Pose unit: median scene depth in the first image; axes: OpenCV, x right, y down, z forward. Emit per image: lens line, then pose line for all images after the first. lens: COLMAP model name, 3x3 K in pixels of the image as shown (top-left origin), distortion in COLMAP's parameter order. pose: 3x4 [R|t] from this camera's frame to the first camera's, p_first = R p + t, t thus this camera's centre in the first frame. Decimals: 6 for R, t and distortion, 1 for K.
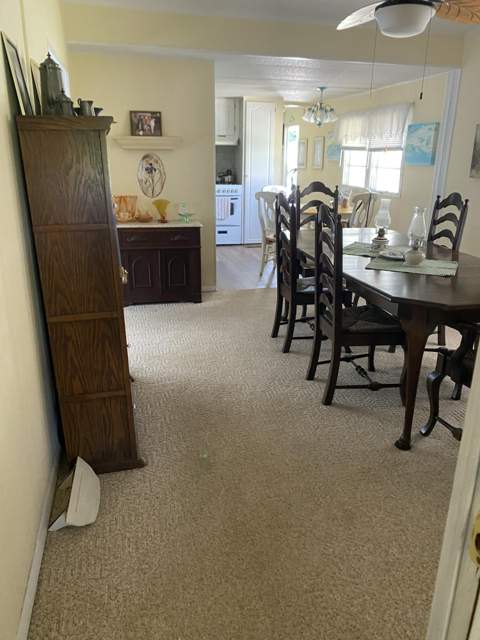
lens RADIAL K [[486.1, 0, 240.0], [0, 486.1, 320.0], [0, 0, 1]] dist [0.014510, 0.005140]
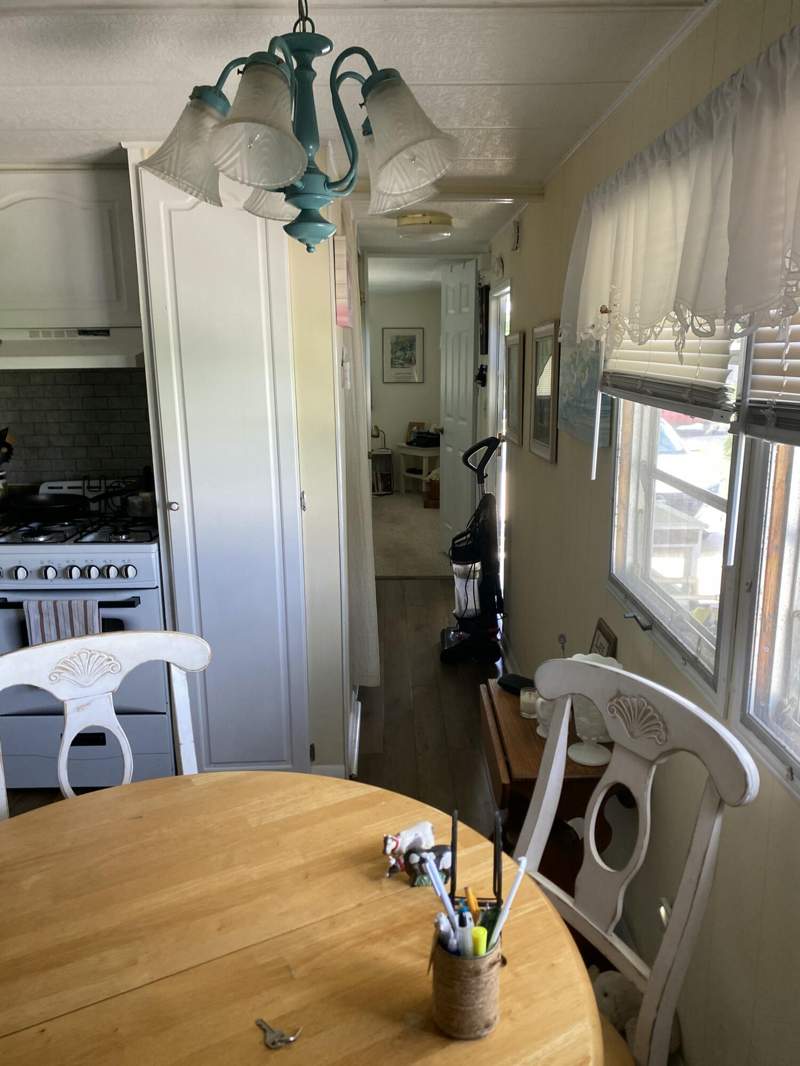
lens RADIAL K [[809.7, 0, 400.0], [0, 809.7, 533.0], [0, 0, 1]] dist [0.014510, 0.005140]
pose [[0.974802, 0.026383, -0.221505, 0.257411], [-0.049016, 0.994047, -0.097309, -0.336195], [0.217619, 0.105714, 0.970292, 0.894206]]
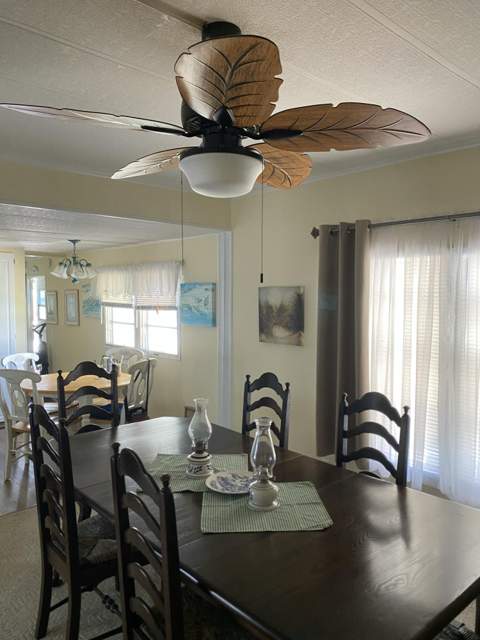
lens RADIAL K [[486.1, 0, 240.0], [0, 486.1, 320.0], [0, 0, 1]] dist [0.014510, 0.005140]
pose [[0.876577, -0.044073, 0.479240, 0.010009], [0.169636, 0.960182, -0.221979, -0.115635], [-0.450374, 0.275879, 0.849149, 0.206234]]
